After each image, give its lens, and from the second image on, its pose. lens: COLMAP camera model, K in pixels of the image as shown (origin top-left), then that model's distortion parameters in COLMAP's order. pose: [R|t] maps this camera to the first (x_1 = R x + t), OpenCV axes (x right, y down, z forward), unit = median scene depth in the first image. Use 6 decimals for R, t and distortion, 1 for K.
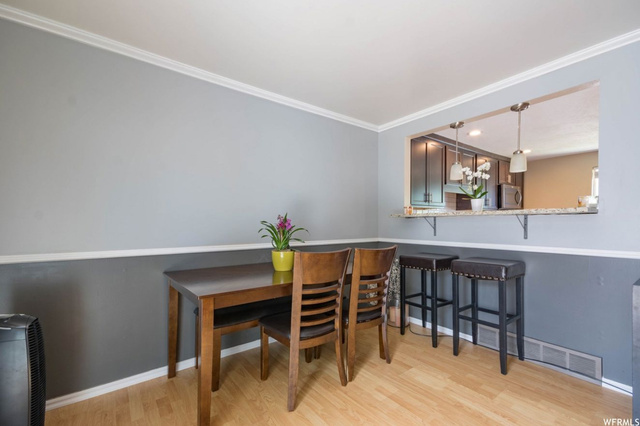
lens RADIAL K [[282.8, 0, 320.1], [0, 282.8, 216.0], [0, 0, 1]] dist [0.031644, -0.000392]
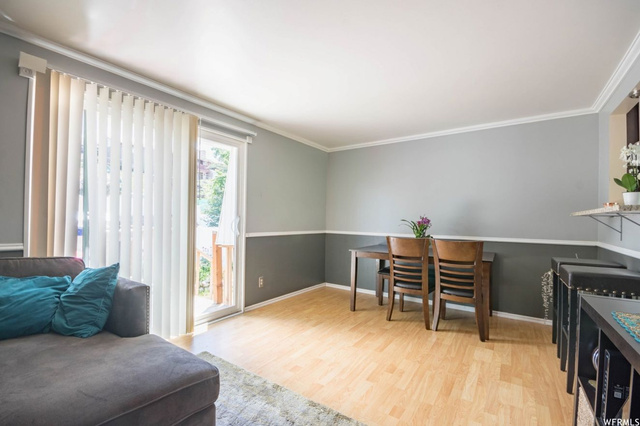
lens RADIAL K [[282.8, 0, 324.7], [0, 282.8, 214.9], [0, 0, 1]] dist [0.031644, -0.000392]
pose [[0.328992, -0.016120, -0.944195, 1.336138], [0.001248, 0.999861, -0.016635, 0.015577], [0.944332, 0.004294, 0.328967, -0.002238]]
